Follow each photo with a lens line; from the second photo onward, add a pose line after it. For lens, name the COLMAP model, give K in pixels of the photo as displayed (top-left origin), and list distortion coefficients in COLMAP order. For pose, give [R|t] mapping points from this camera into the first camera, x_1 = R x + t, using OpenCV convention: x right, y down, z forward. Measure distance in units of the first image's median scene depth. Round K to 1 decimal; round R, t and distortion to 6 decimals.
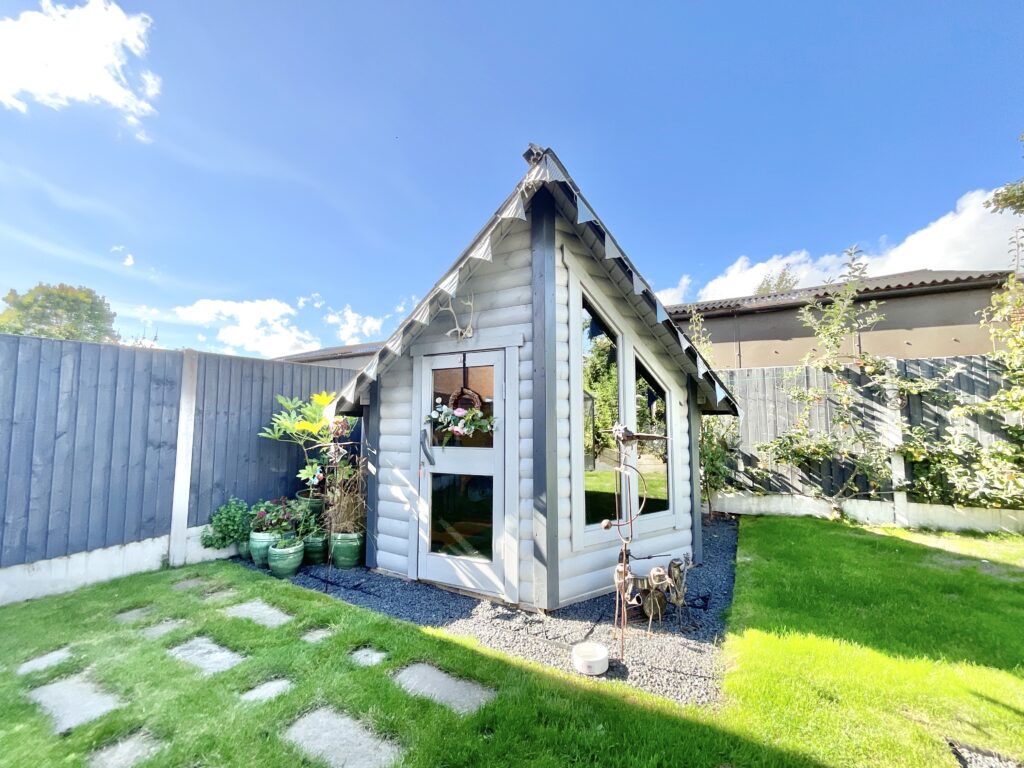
lens RADIAL K [[415.6, 0, 511.6], [0, 415.6, 383.7], [0, 0, 1]] dist [0.005246, 0.000115]
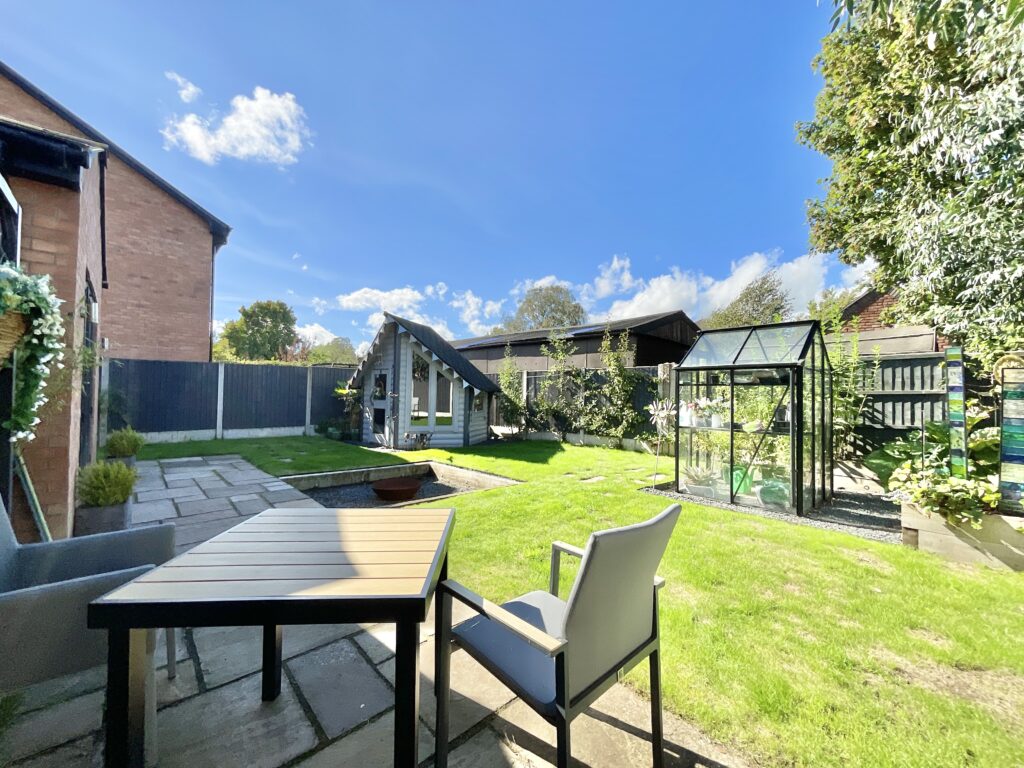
lens RADIAL K [[415.6, 0, 504.5], [0, 415.6, 380.7], [0, 0, 1]] dist [0.005246, 0.000115]
pose [[0.955073, 0.015178, -0.295981, 0.382902], [-0.001986, 0.998993, 0.044821, -0.029749], [0.296363, -0.042219, 0.954142, -0.381362]]
